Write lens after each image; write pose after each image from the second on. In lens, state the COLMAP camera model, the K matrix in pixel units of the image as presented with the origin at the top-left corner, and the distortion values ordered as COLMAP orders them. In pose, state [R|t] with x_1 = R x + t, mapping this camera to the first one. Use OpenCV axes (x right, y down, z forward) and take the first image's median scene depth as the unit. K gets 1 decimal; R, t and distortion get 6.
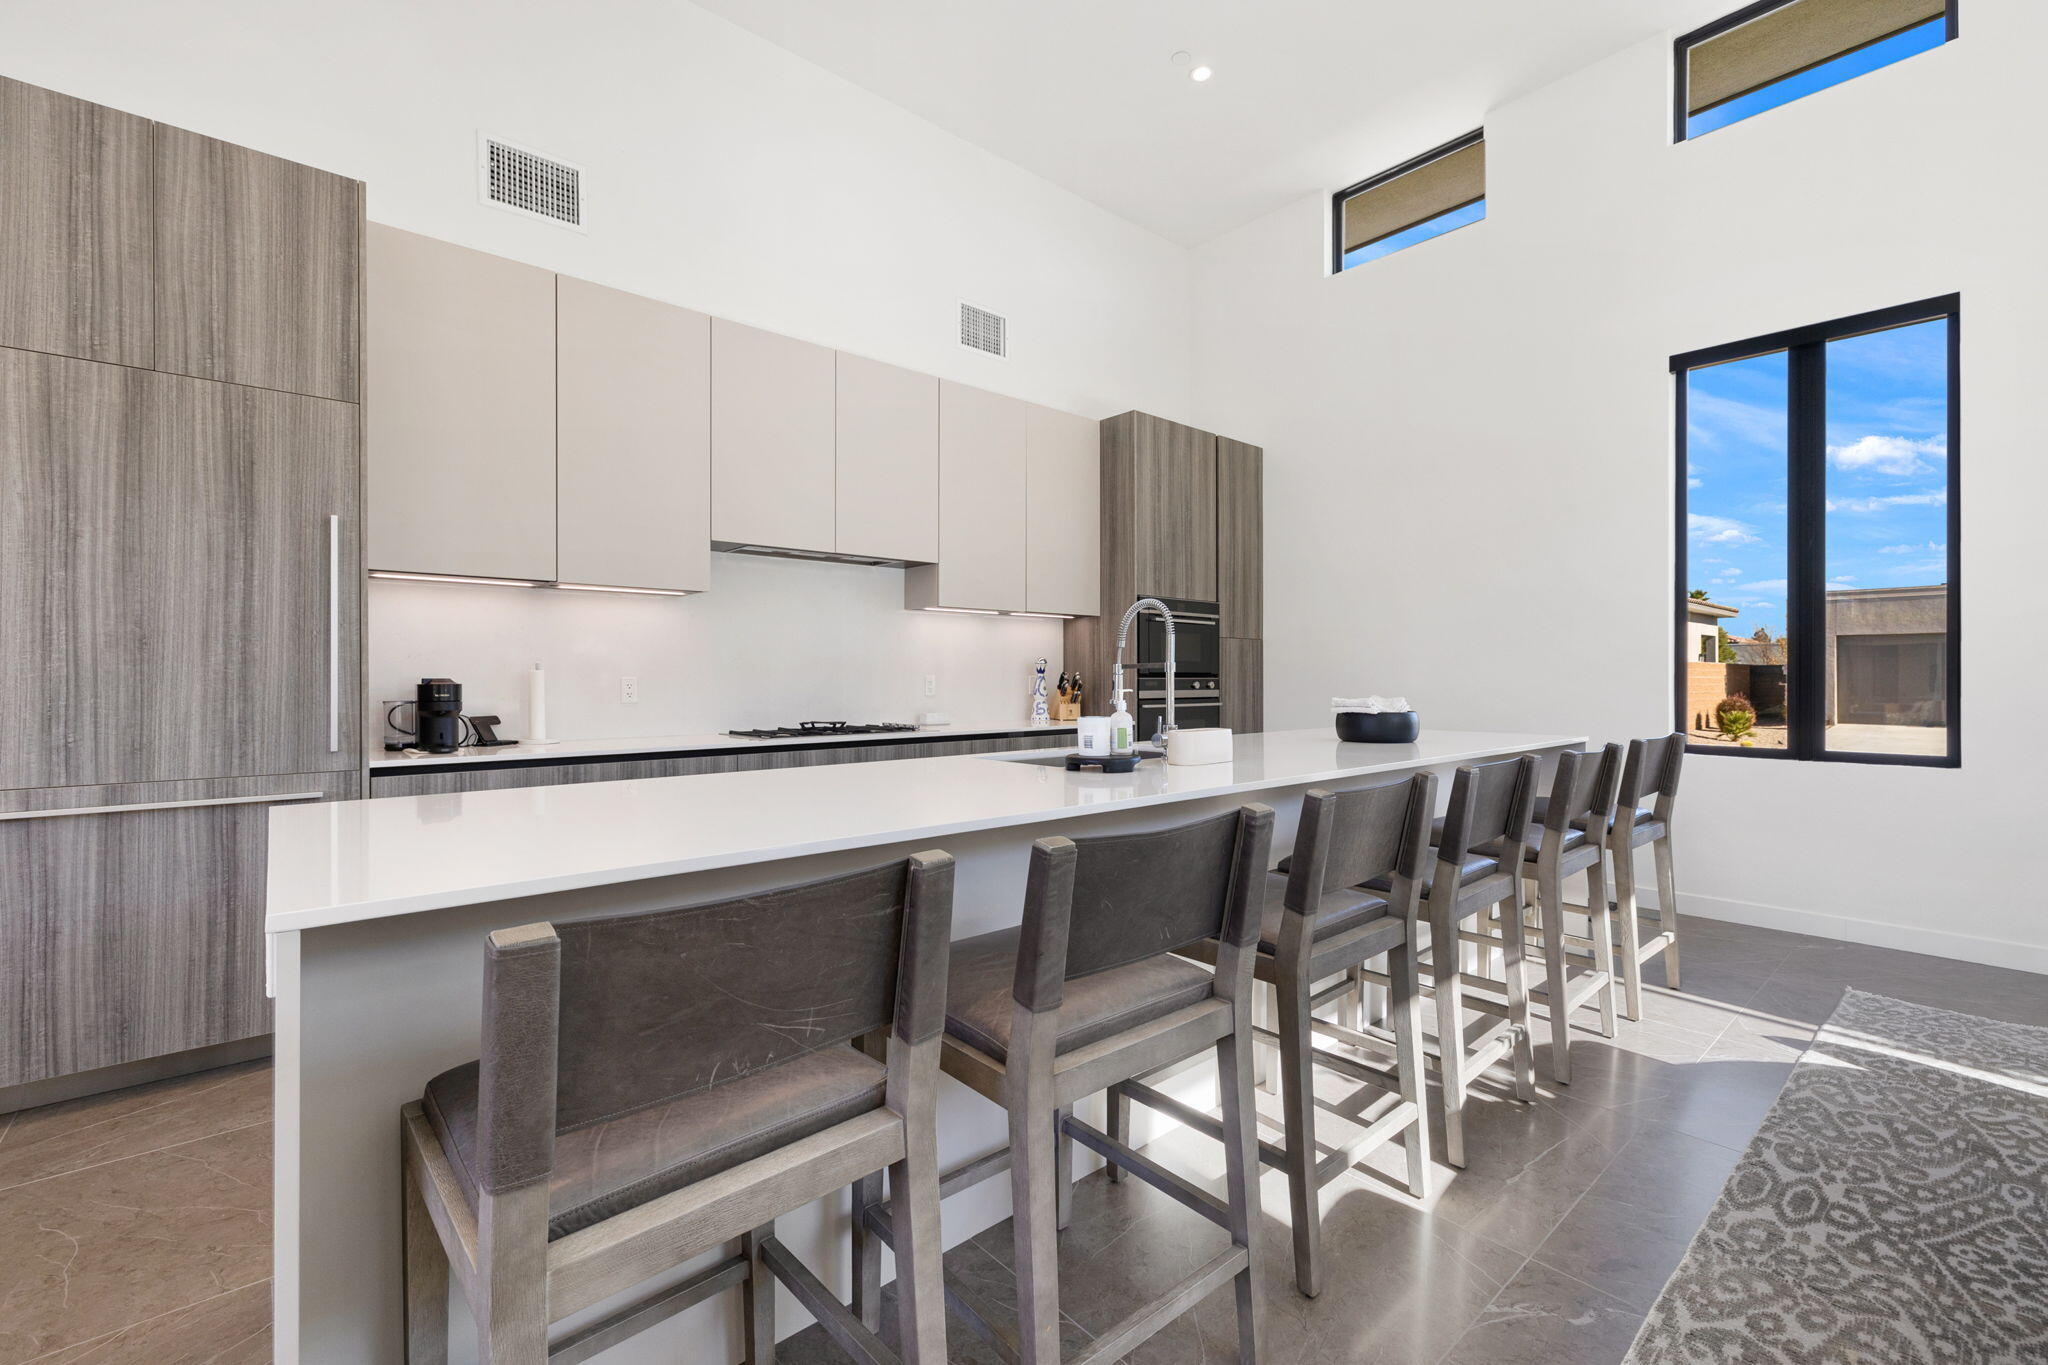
lens RADIAL K [[883.9, 0, 1051.6], [0, 883.9, 672.0], [0, 0, 1]] dist [-0.004811, 0.002039]
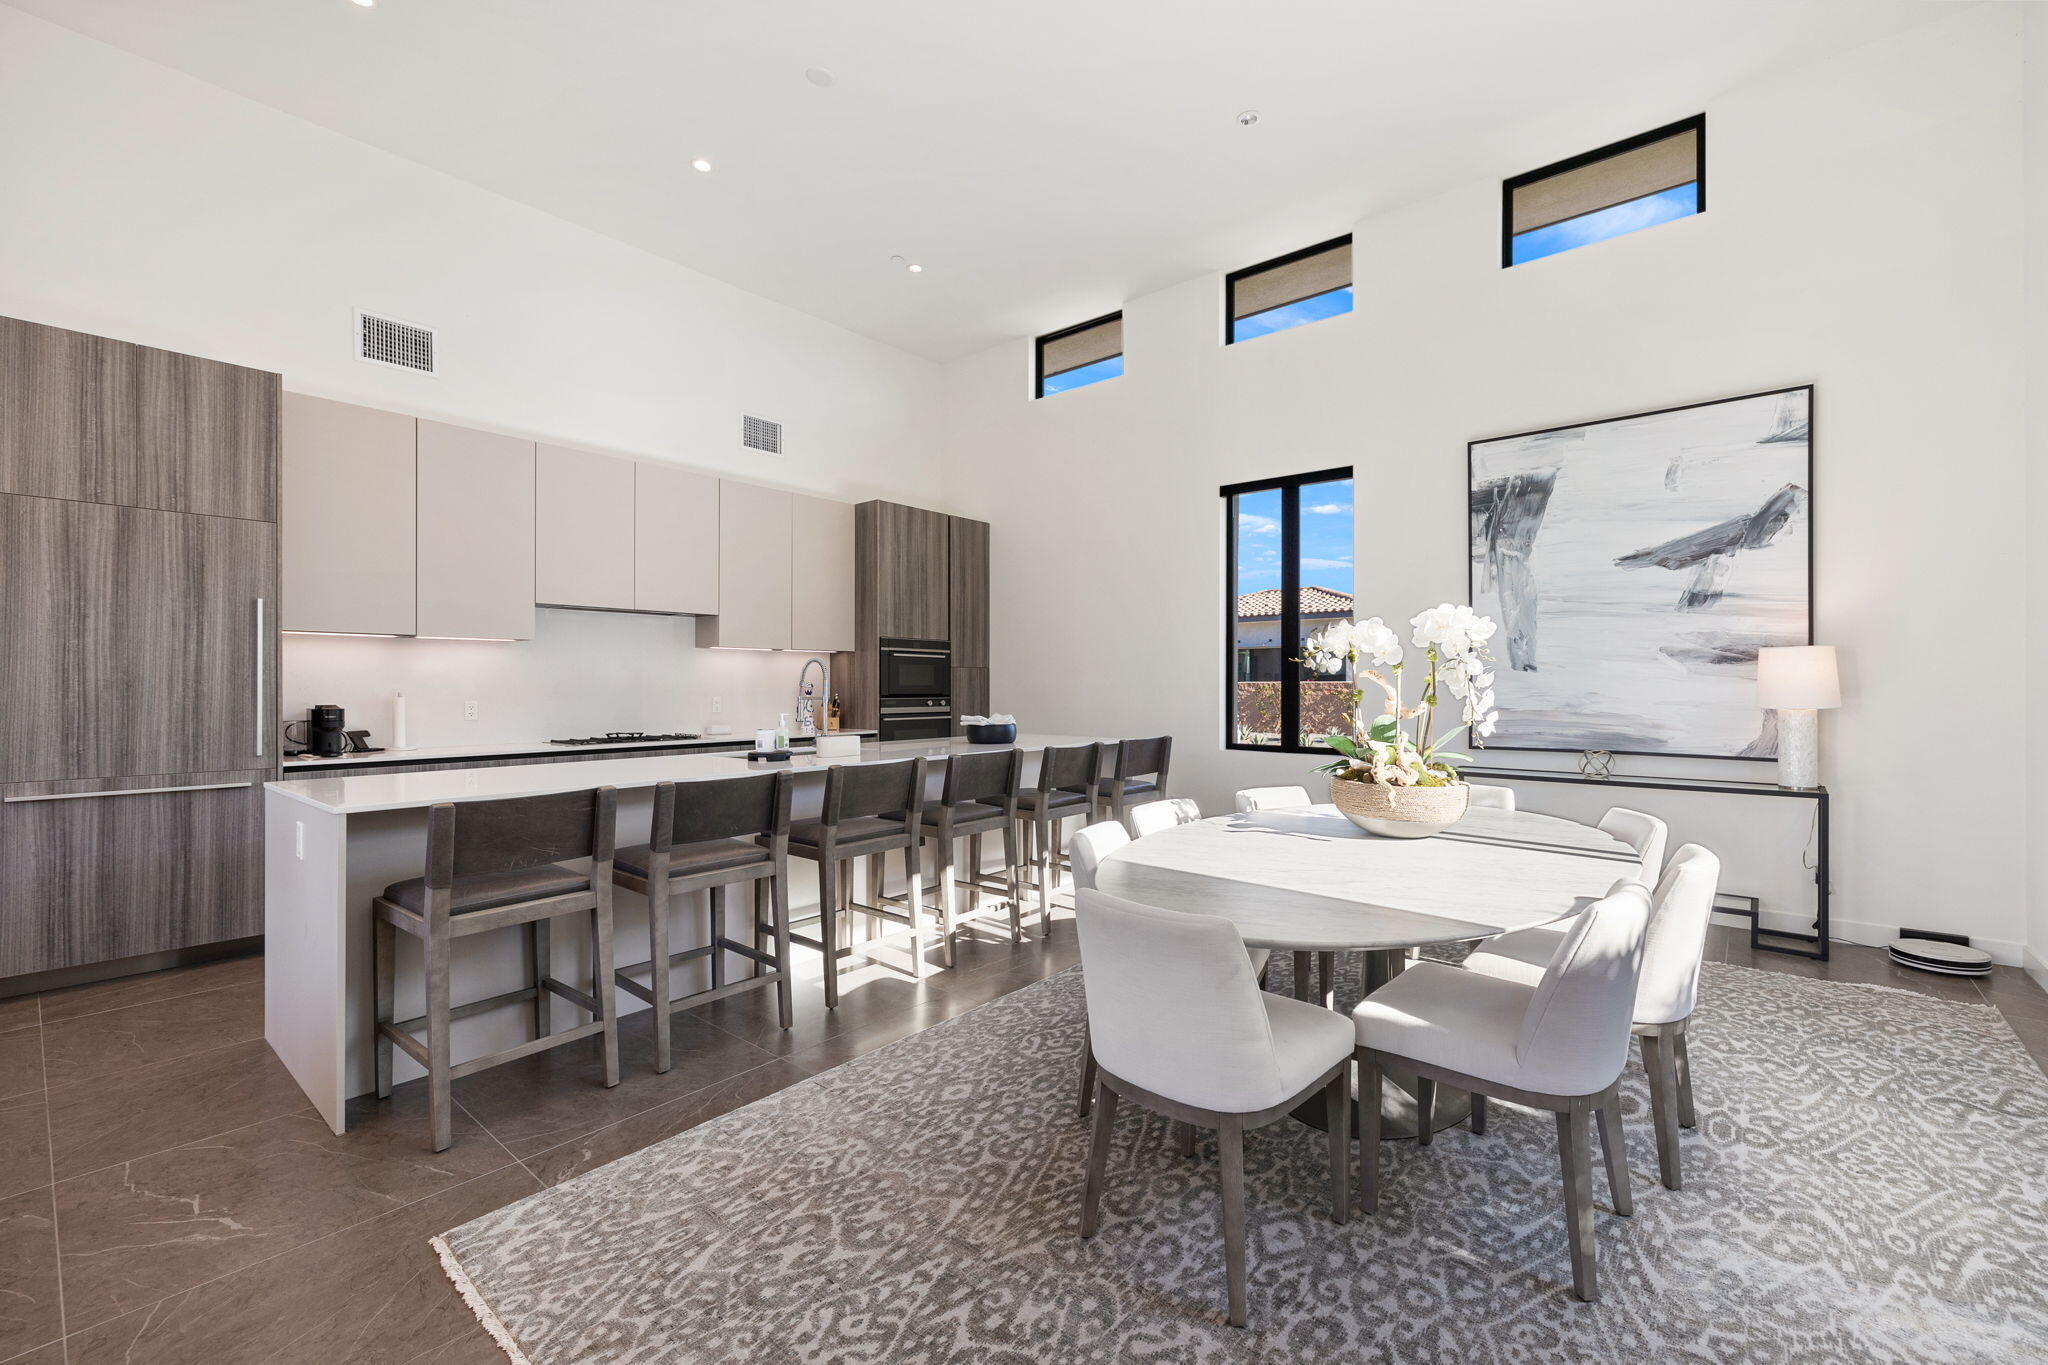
lens RADIAL K [[861.3, 0, 1041.1], [0, 861.3, 676.9], [0, 0, 1]] dist [0.001194, 0.000058]
pose [[0.989610, 0.001784, 0.143770, 0.302541], [-0.001178, 0.999990, -0.004306, -0.040506], [-0.143776, 0.004092, 0.989602, -0.666577]]
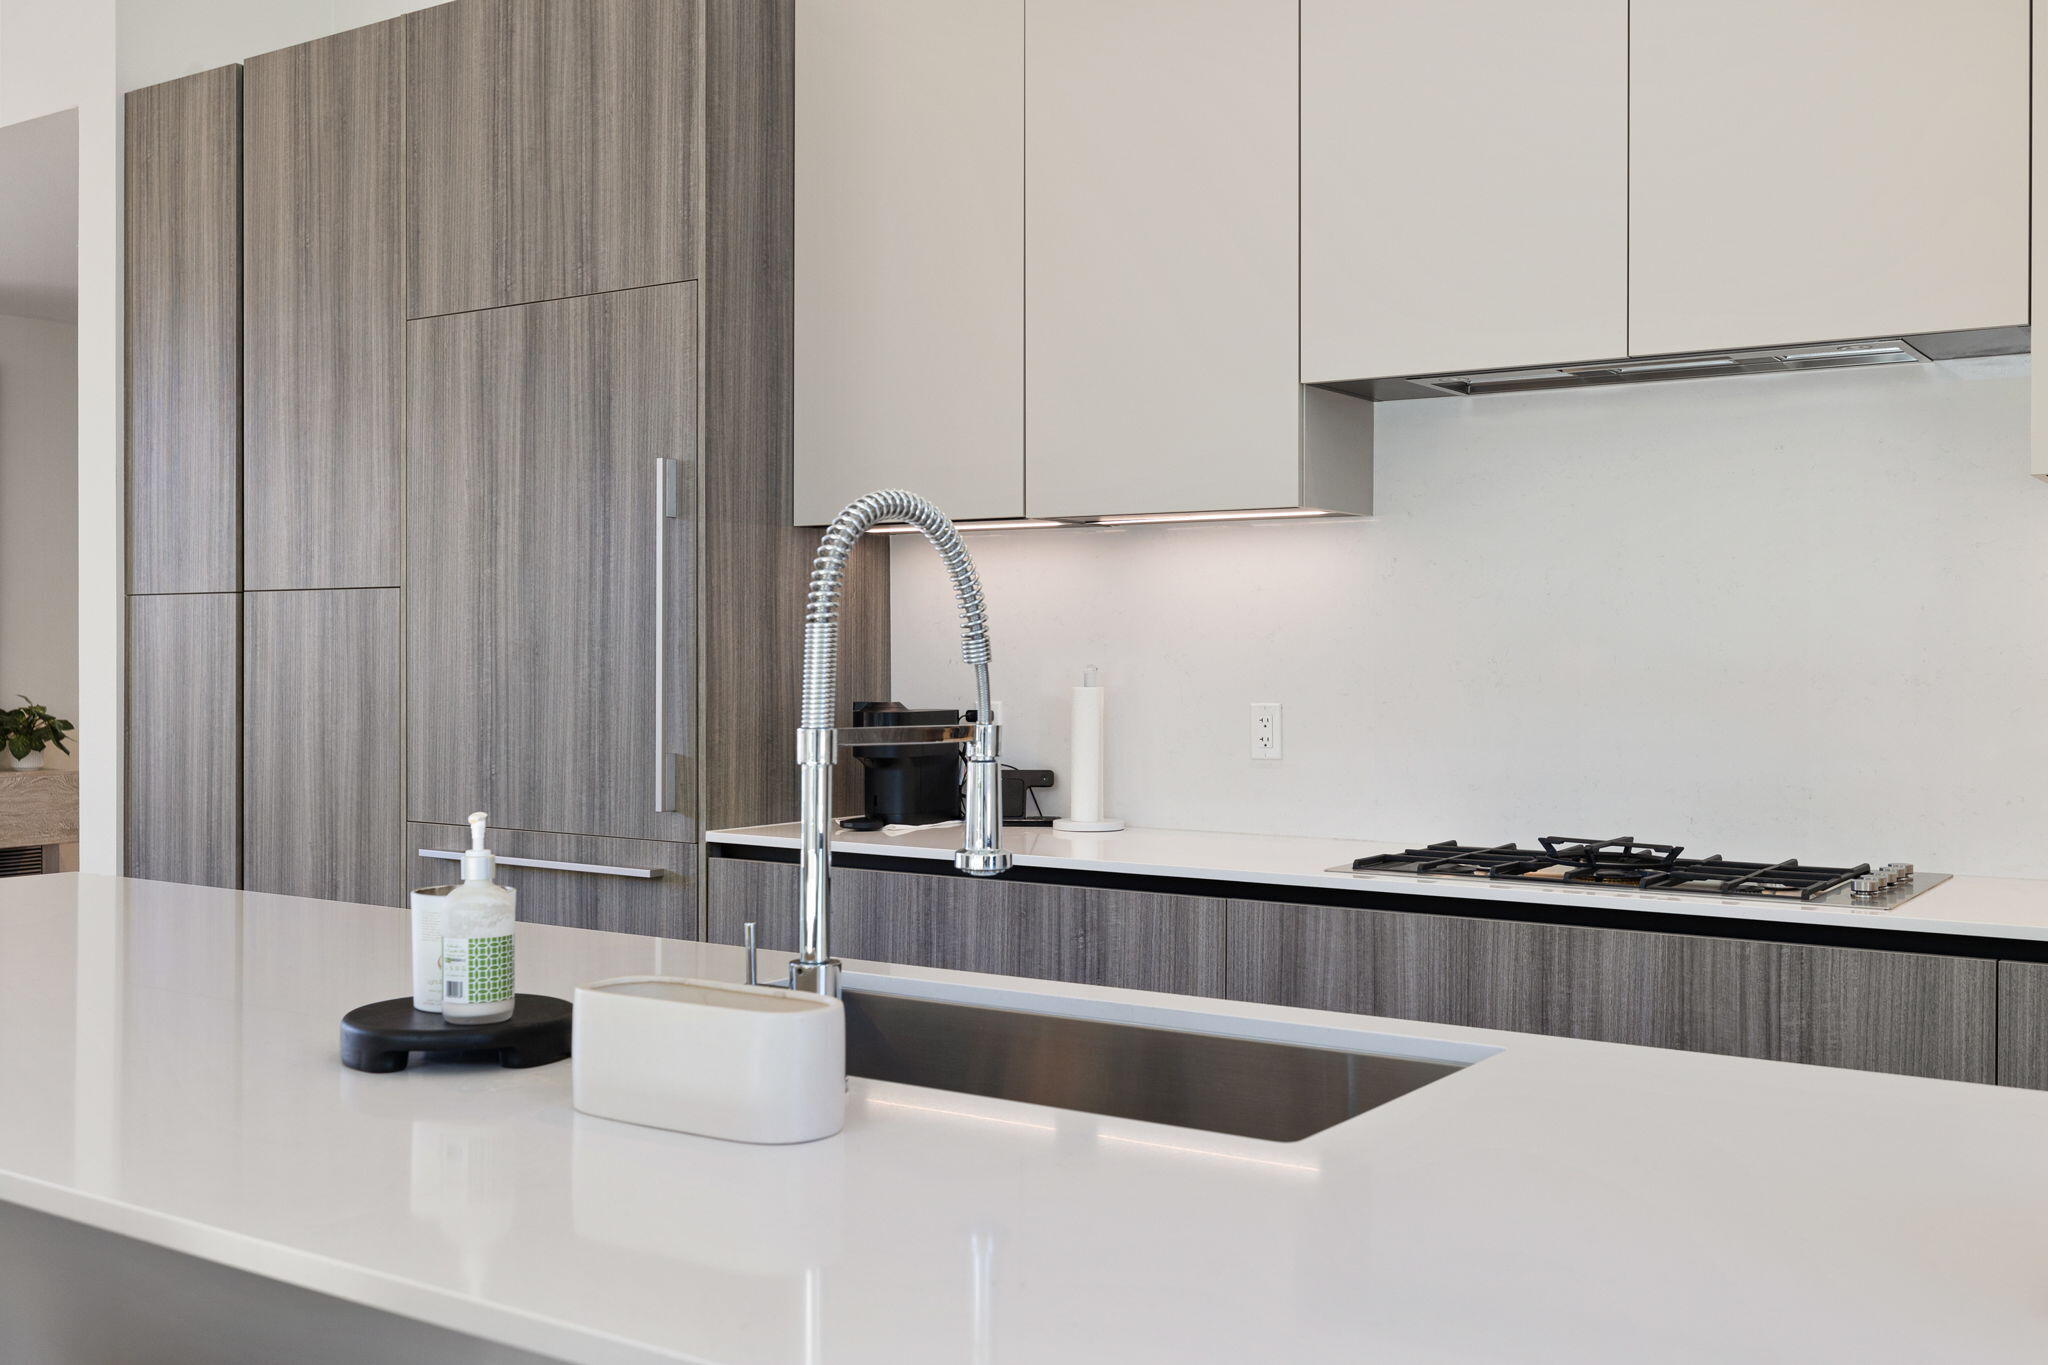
lens RADIAL K [[1911.1, 0, 1032.7], [0, 1911.1, 672.2], [0, 0, 1]] dist [0.016058, 0.000000]
pose [[0.260006, 0.005932, -0.965589, 0.678013], [-0.002319, 0.999982, 0.005519, -0.024759], [0.965604, 0.000804, 0.260015, 0.922994]]
